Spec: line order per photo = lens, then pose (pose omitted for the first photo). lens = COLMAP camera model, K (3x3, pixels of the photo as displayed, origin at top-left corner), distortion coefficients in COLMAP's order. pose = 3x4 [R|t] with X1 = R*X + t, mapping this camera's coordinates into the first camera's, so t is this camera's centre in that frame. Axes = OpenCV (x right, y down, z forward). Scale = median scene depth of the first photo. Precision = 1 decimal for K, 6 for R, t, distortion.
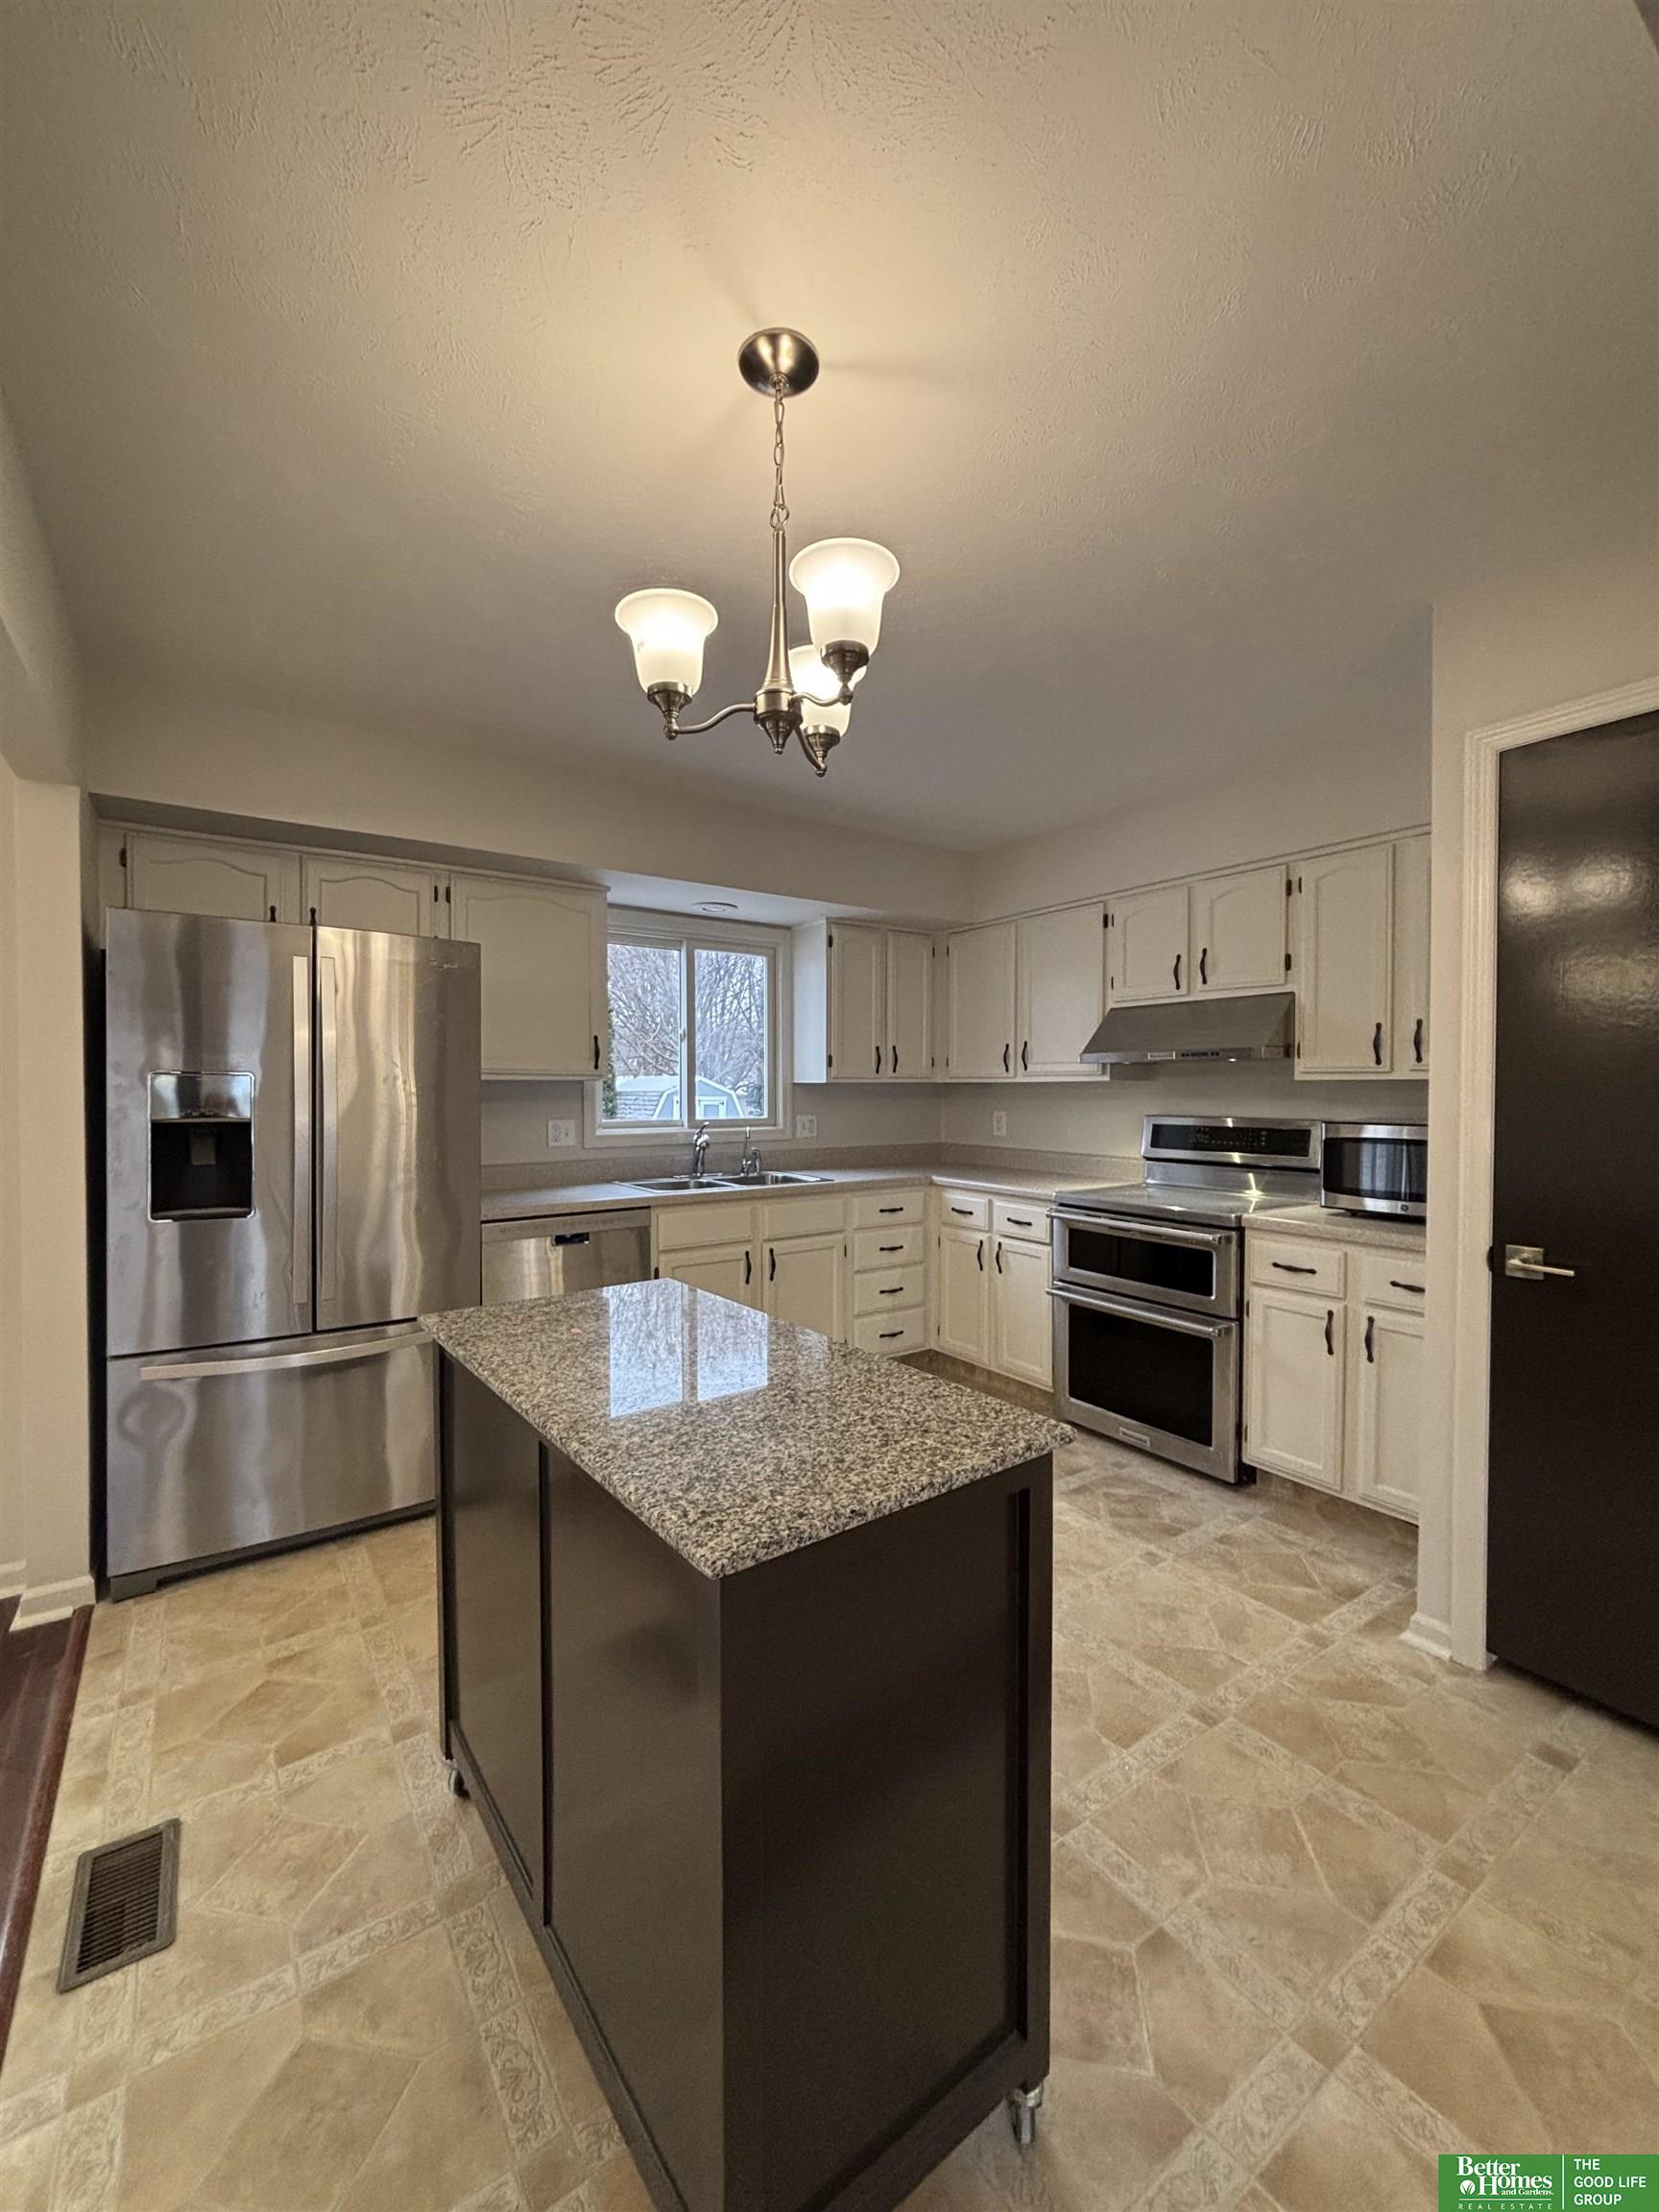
lens RADIAL K [[897.8, 0, 828.0], [0, 897.8, 1105.0], [0, 0, 1]] dist [0.007272, -0.001595]
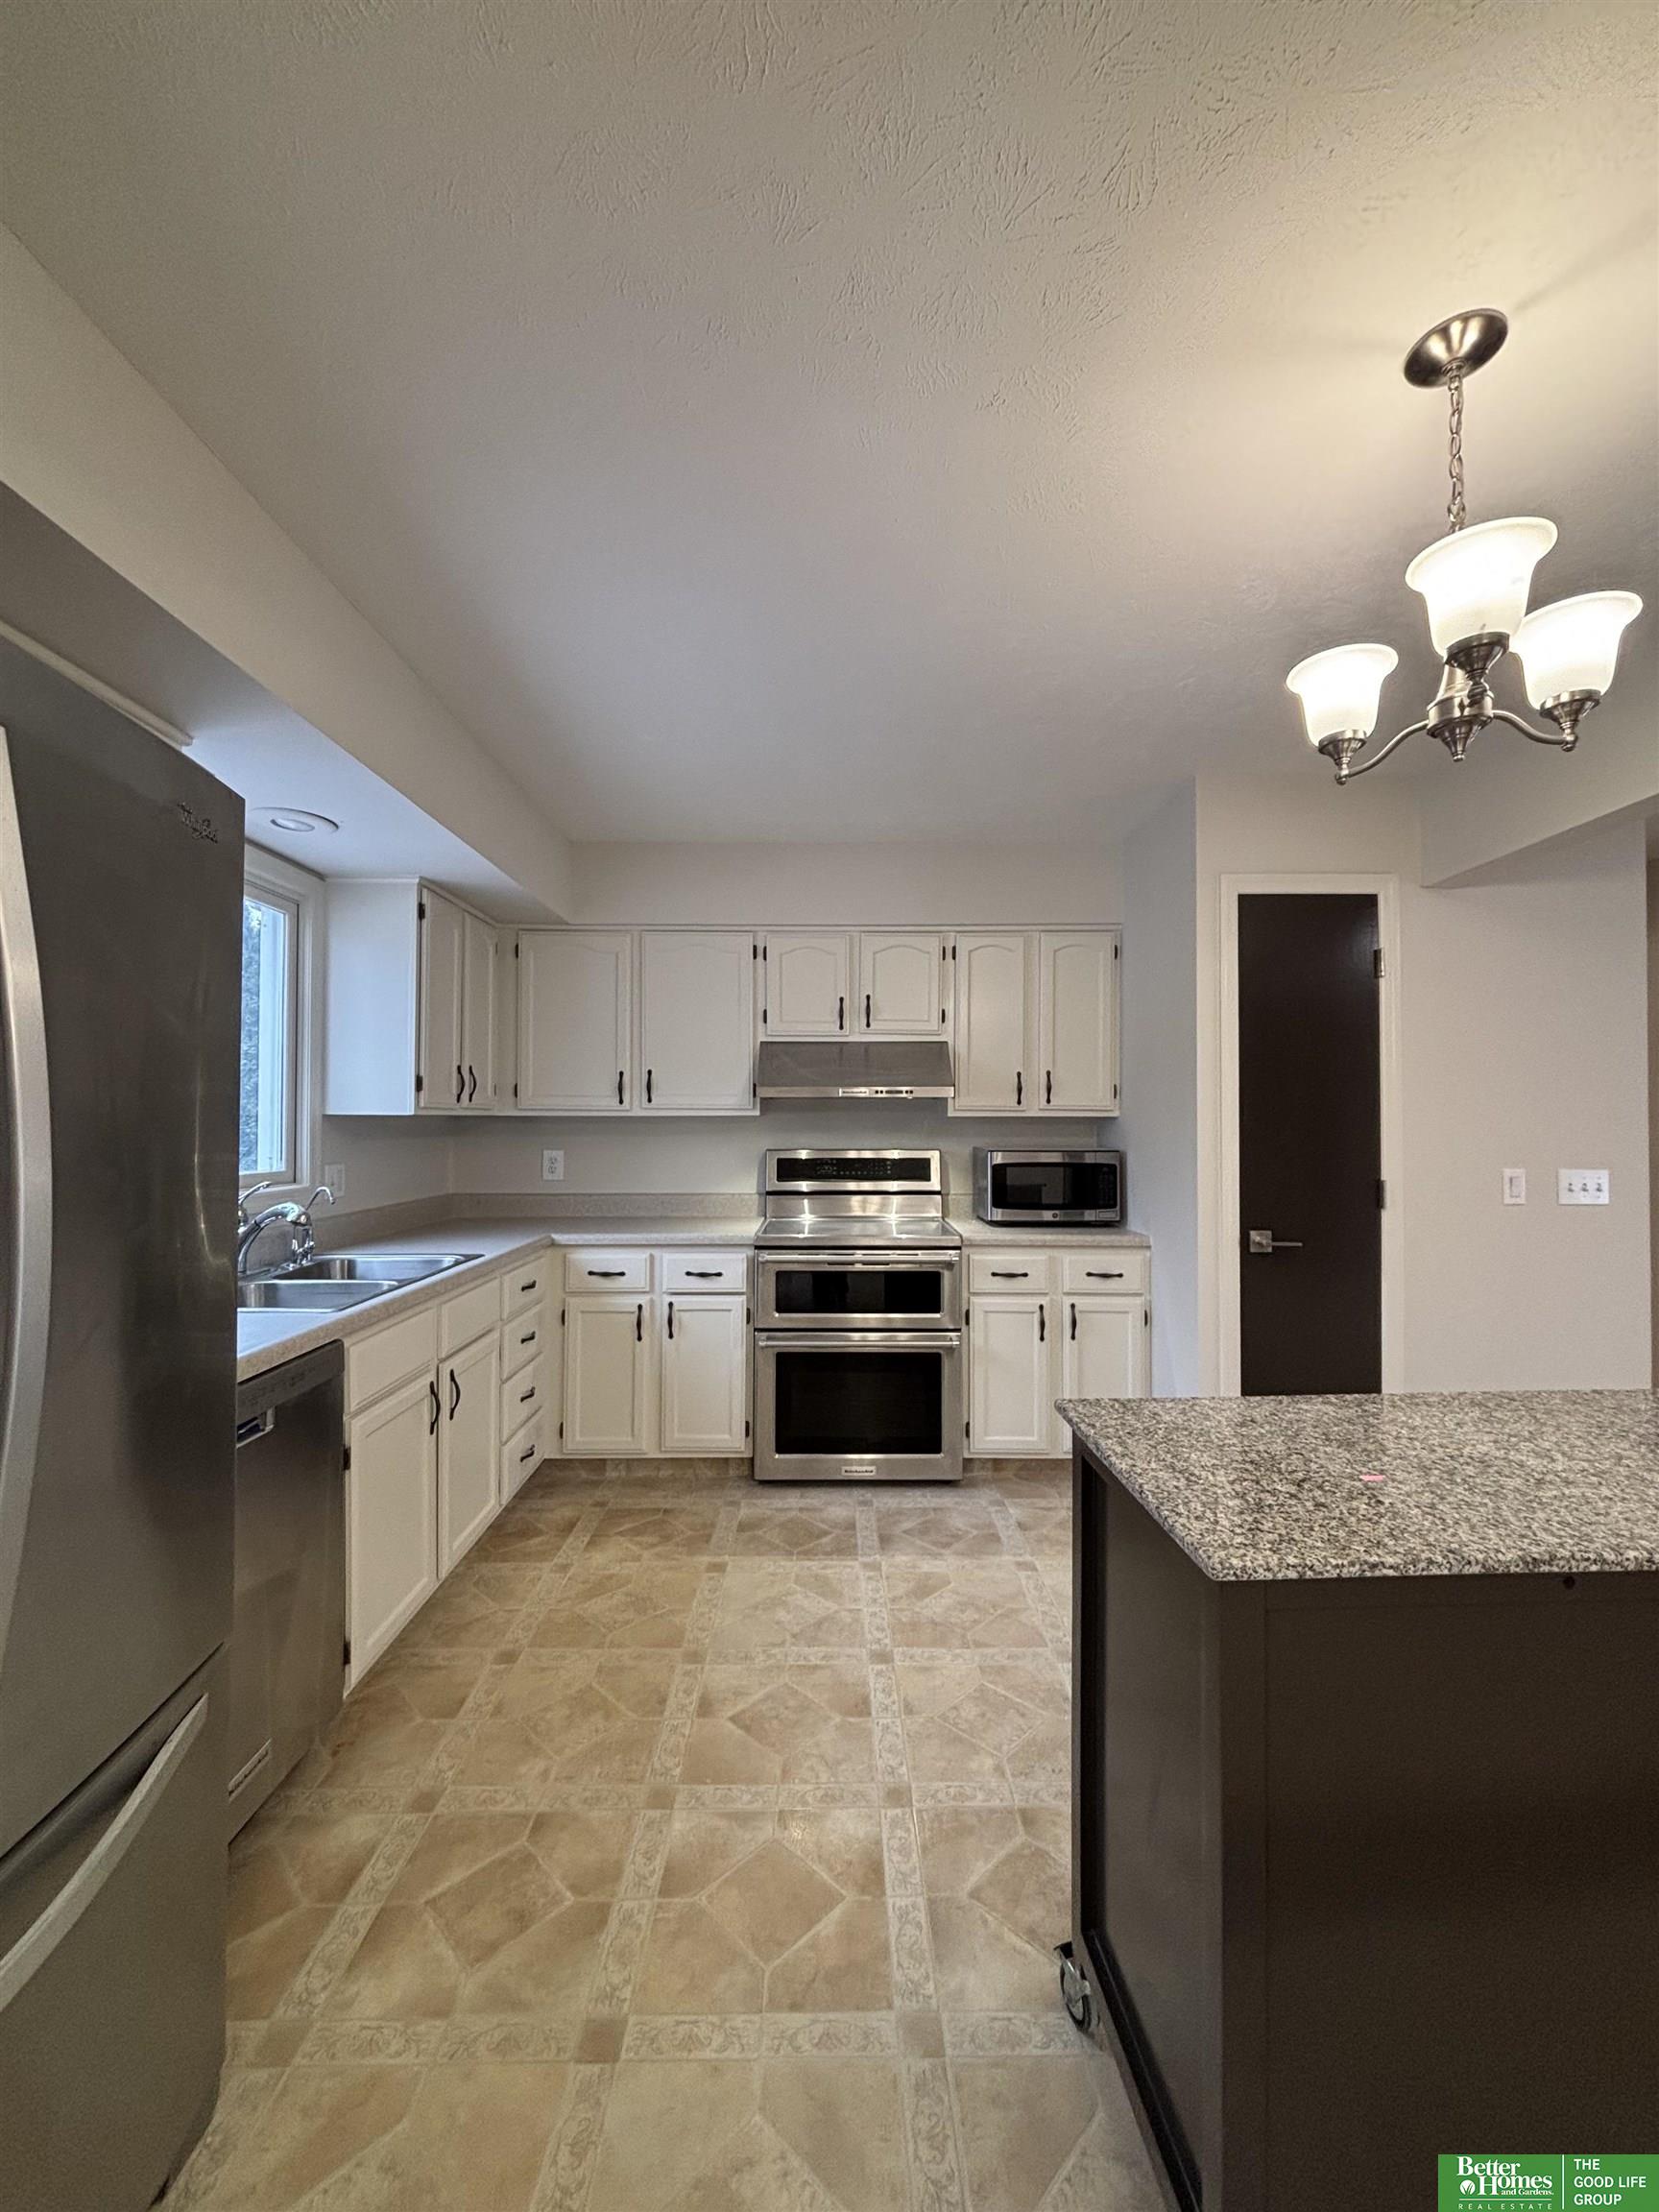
lens RADIAL K [[897.8, 0, 840.5], [0, 897.8, 1105.9], [0, 0, 1]] dist [0.007272, -0.001595]
pose [[0.560263, 0.018369, 0.828111, -0.497776], [0.013866, 0.999406, -0.031550, -0.006674], [-0.828198, 0.029159, 0.559676, 0.434962]]
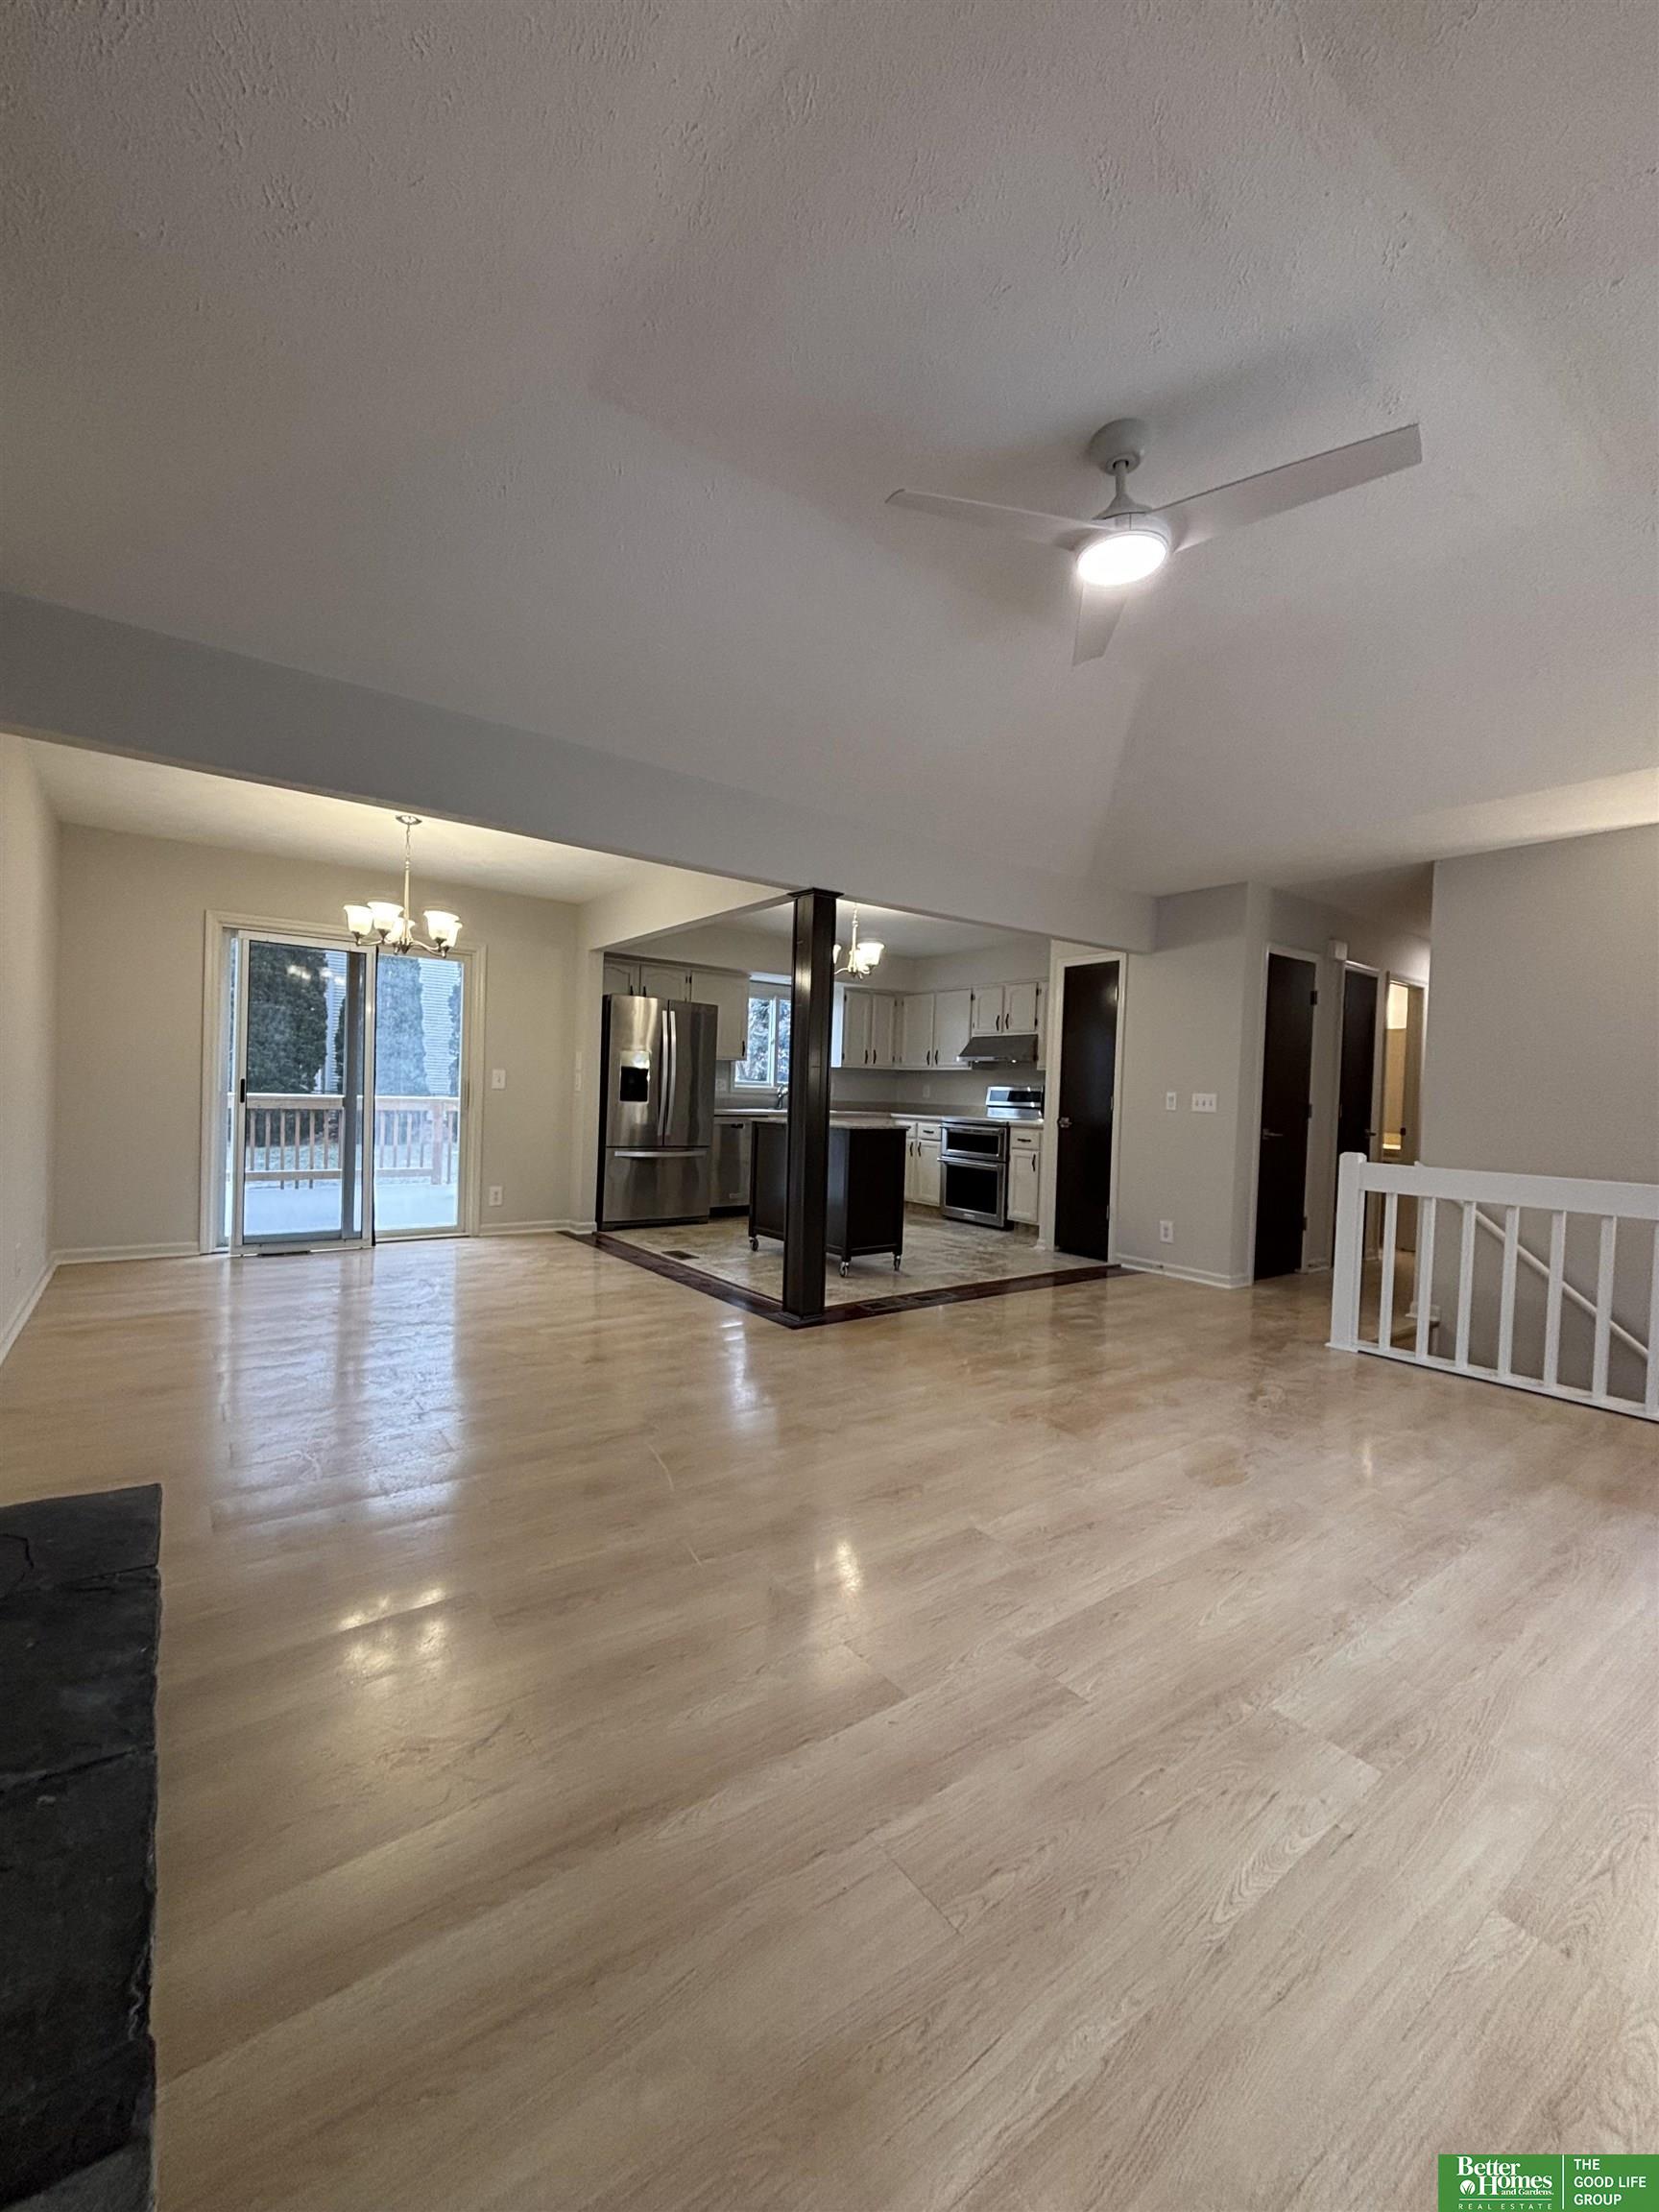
lens RADIAL K [[897.8, 0, 838.2], [0, 897.8, 1097.4], [0, 0, 1]] dist [0.007272, -0.001595]
pose [[0.998571, 0.034749, 0.040612, -0.114717], [-0.034251, 0.999330, -0.012899, 0.090691], [-0.041033, 0.011489, 0.999092, -1.344968]]
